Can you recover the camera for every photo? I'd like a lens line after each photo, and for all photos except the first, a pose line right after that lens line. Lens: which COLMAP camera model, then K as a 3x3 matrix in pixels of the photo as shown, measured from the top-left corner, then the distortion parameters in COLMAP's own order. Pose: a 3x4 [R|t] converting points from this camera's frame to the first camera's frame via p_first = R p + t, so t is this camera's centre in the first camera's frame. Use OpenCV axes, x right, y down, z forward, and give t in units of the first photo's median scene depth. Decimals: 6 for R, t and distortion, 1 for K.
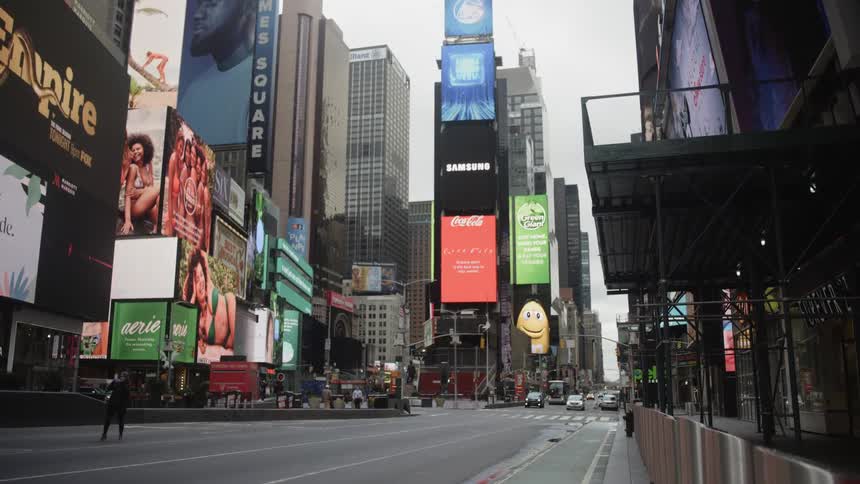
lens RADIAL K [[795.8, 0, 424.1], [0, 795.8, 241.8], [0, 0, 1]] dist [-0.028589, 0.002324]
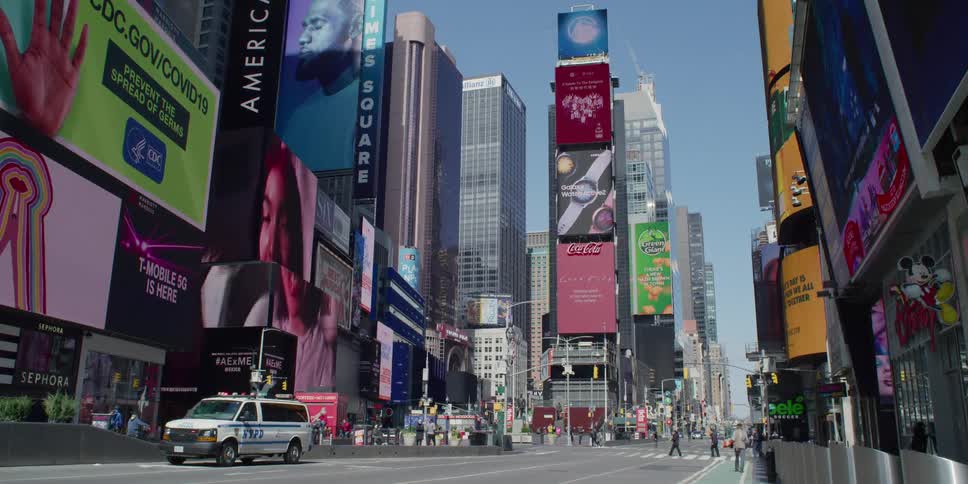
lens RADIAL K [[806.4, 0, 497.9], [0, 806.4, 243.6], [0, 0, 1]] dist [0.001598, -0.000622]
pose [[0.998339, -0.010569, -0.056642, 0.007399], [0.008319, 0.999173, -0.039813, 0.007536], [0.057015, 0.039276, 0.997600, 0.033386]]
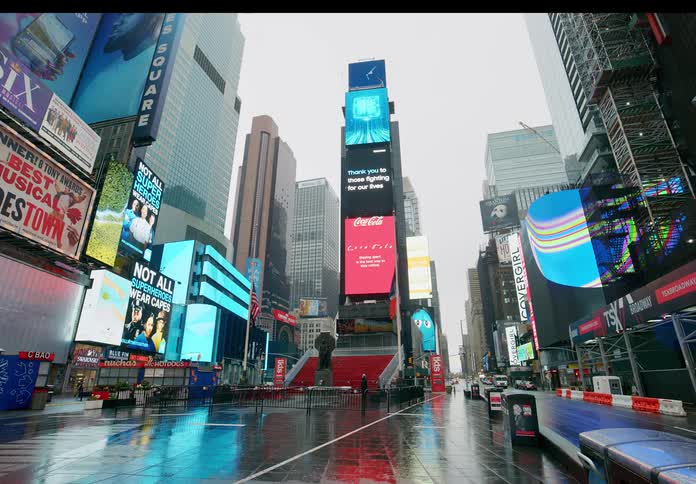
lens RADIAL K [[371.4, 0, 348.1], [0, 371.4, 245.5], [0, 0, 1]] dist [-0.016419, -0.000687]
pose [[0.999781, -0.014504, -0.015065, 0.038755], [0.011771, 0.985746, -0.167831, 0.108967], [0.017285, 0.167617, 0.985701, 0.576637]]
